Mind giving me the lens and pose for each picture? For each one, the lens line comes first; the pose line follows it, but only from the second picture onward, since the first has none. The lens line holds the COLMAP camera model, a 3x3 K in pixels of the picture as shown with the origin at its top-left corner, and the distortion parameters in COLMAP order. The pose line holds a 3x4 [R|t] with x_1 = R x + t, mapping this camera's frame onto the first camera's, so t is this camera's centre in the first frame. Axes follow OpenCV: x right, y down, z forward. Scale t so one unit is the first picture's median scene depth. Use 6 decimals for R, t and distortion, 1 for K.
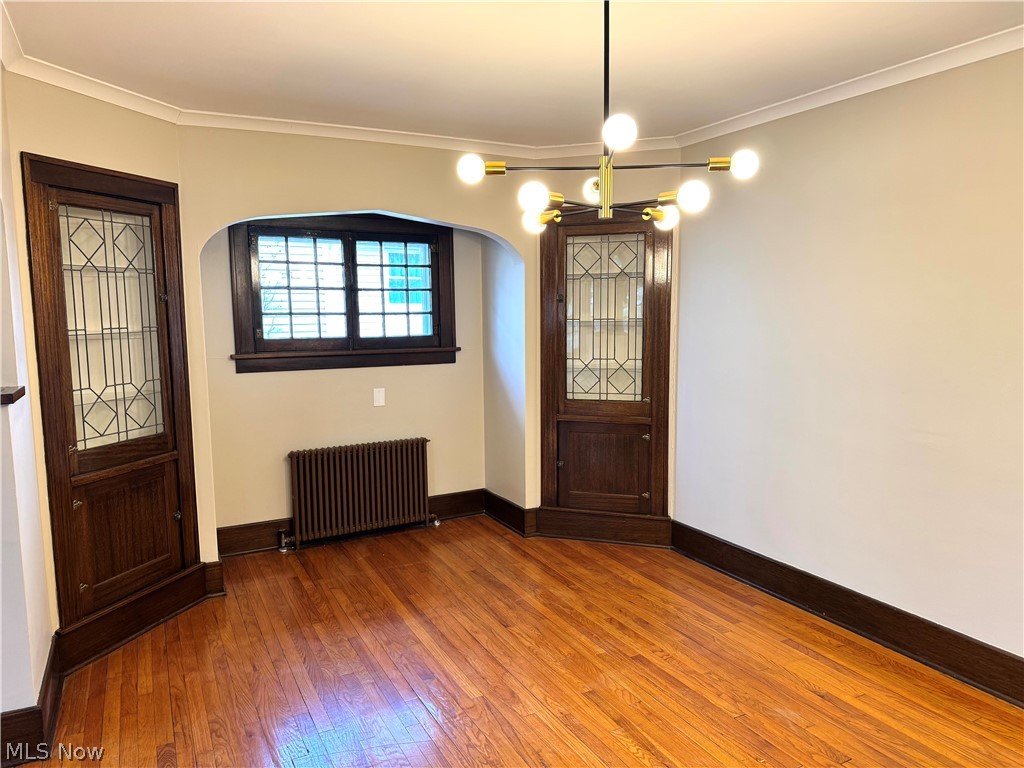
lens RADIAL K [[715.2, 0, 512.0], [0, 715.2, 384.0], [0, 0, 1]] dist [0.113631, -0.182174]
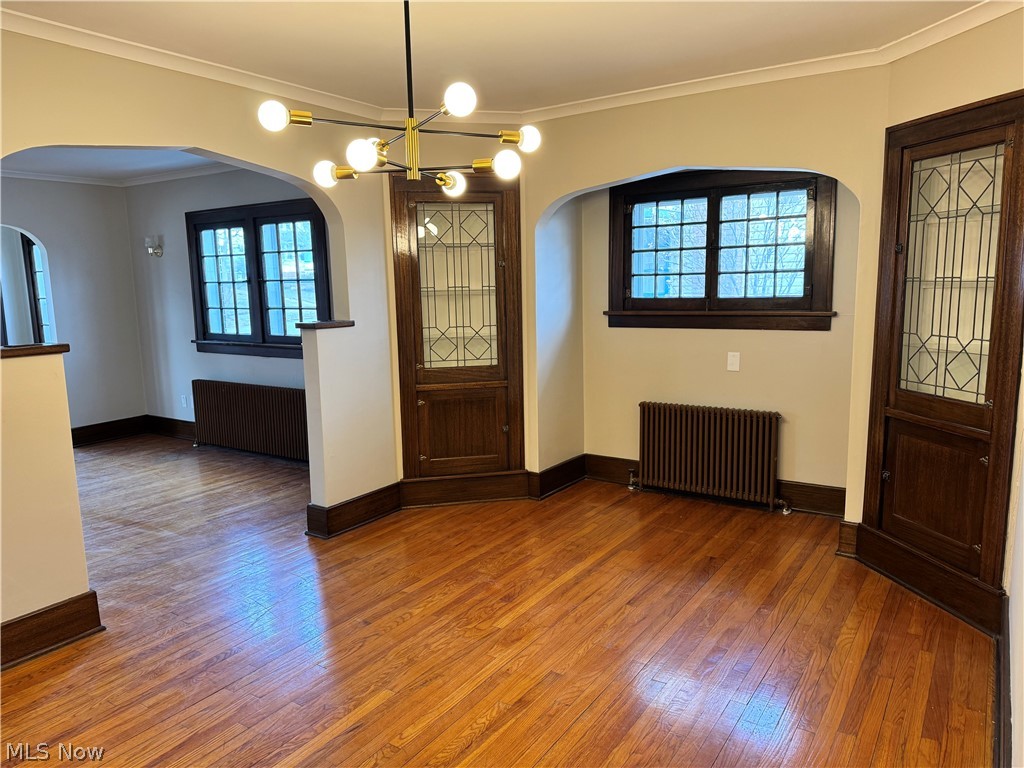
lens RADIAL K [[715.2, 0, 512.0], [0, 715.2, 384.0], [0, 0, 1]] dist [0.113631, -0.182174]
pose [[0.469503, 0.128128, -0.873585, 0.550129], [-0.076812, 0.991591, 0.104154, -0.030787], [0.879583, 0.018201, 0.475397, 0.310795]]
